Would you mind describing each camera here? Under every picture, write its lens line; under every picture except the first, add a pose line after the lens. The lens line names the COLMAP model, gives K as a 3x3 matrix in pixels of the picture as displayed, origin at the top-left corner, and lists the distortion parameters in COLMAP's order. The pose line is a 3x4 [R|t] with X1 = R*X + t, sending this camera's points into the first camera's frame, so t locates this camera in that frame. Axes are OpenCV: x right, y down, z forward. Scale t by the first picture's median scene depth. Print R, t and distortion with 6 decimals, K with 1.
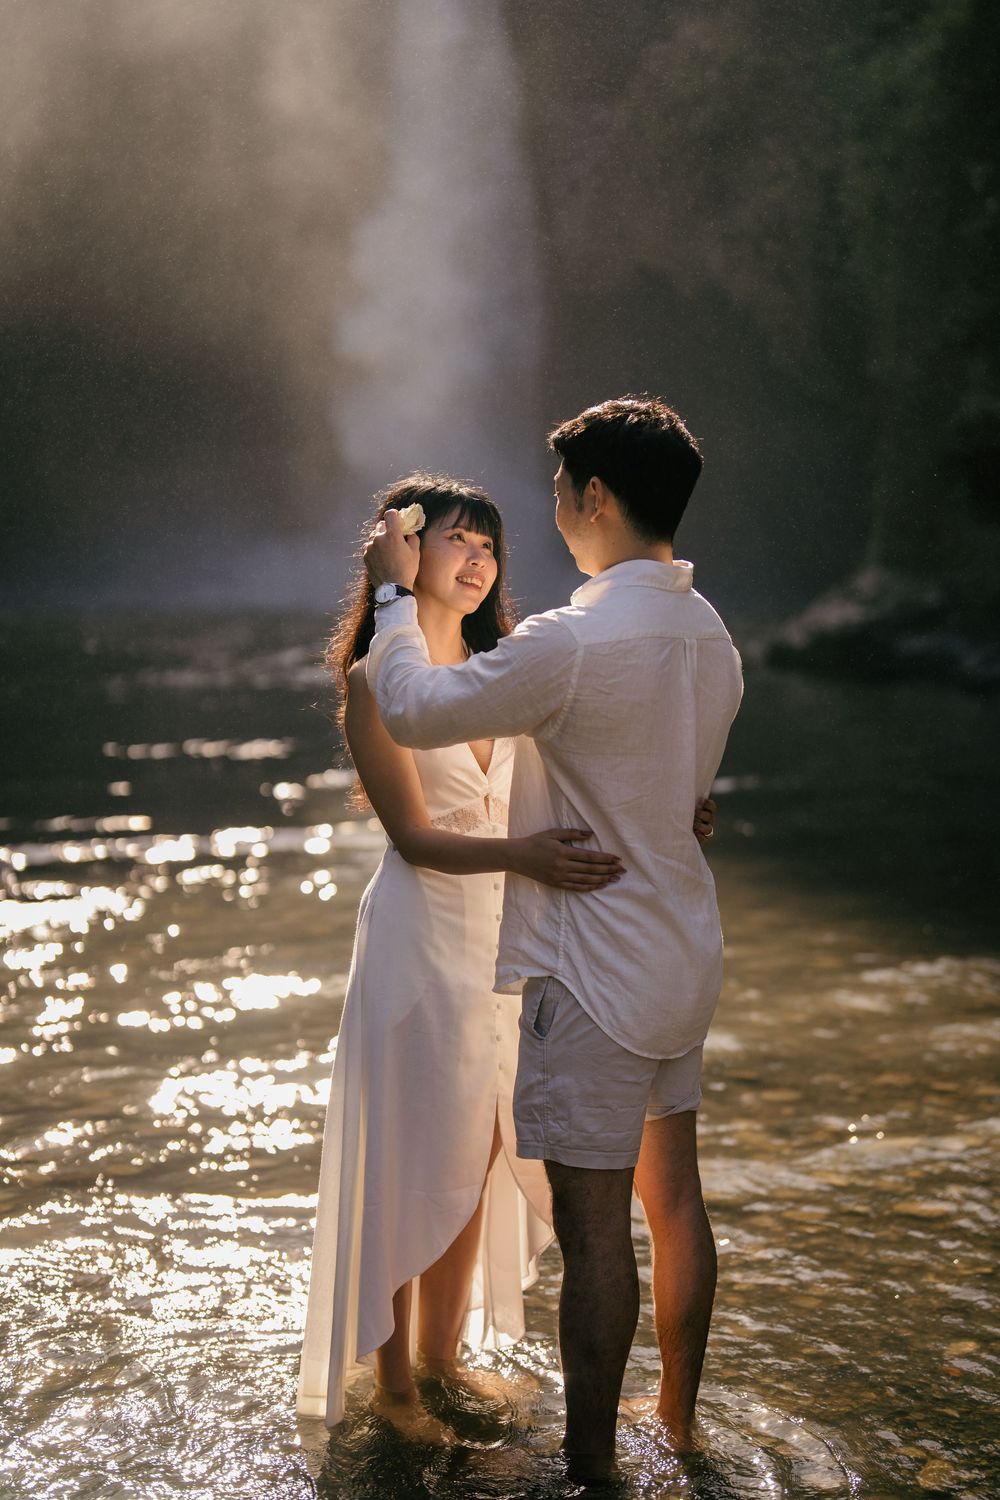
lens RADIAL K [[2071.8, 0, 515.2], [0, 2071.8, 747.8], [0, 0, 1]] dist [-0.164918, 1.077409]
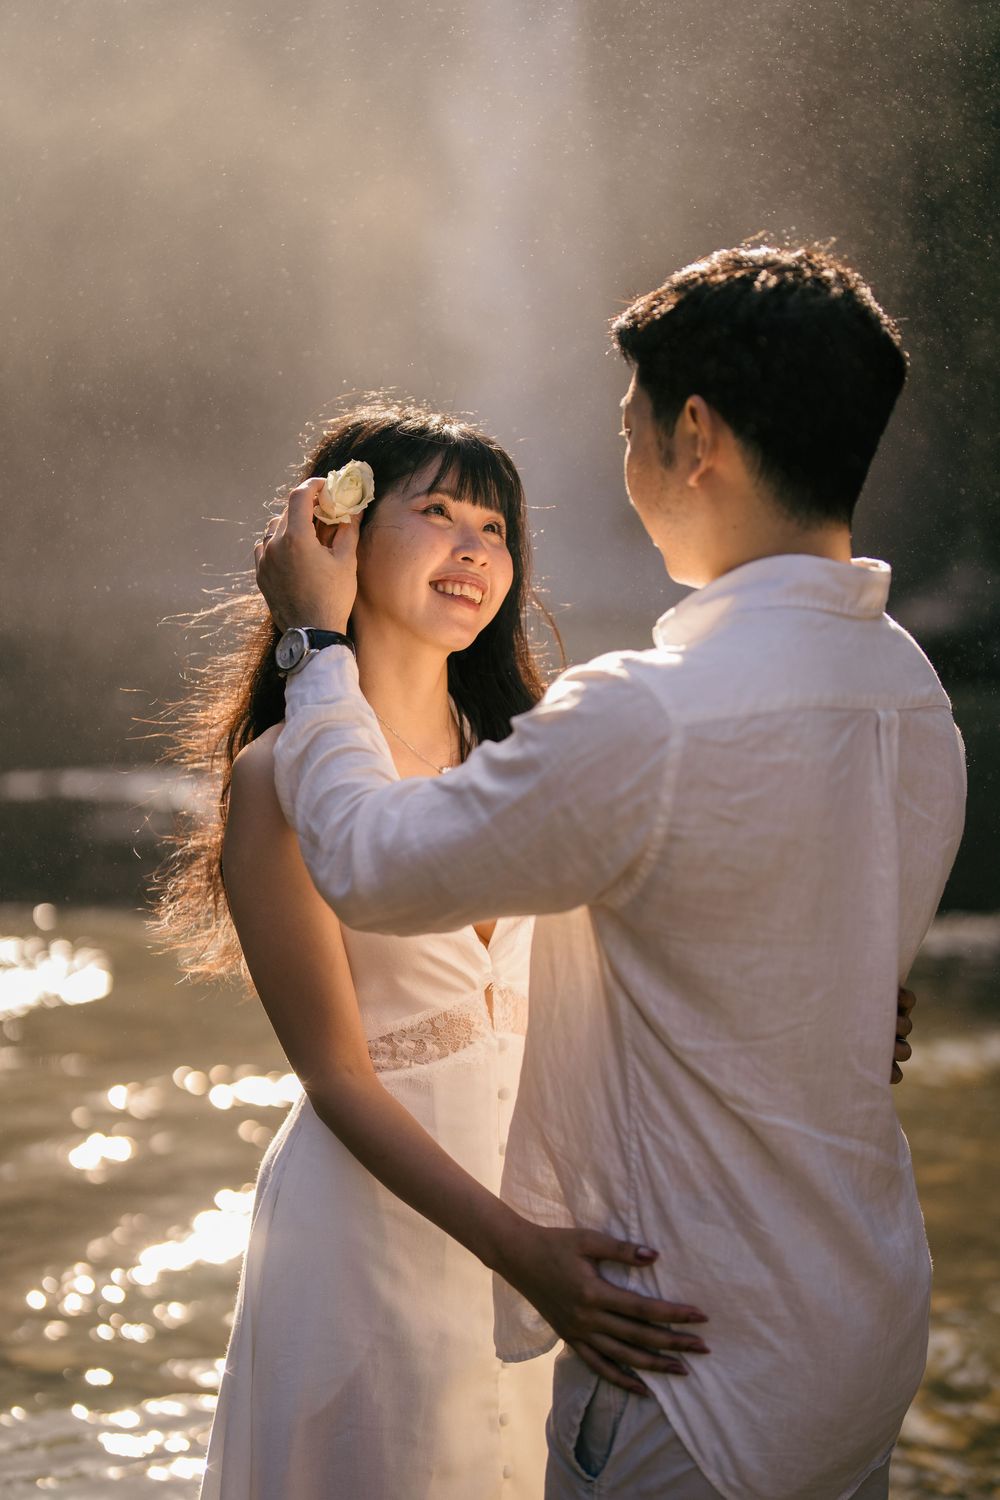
lens RADIAL K [[2103.7, 0, 500.0], [0, 2103.7, 750.0], [0, 0, 1]] dist [0.458702, 1.174160]
pose [[0.999893, 0.006195, 0.013265, -0.018887], [-0.006484, 0.999740, 0.021856, -0.051994], [-0.013126, -0.021939, 0.999673, 0.447344]]
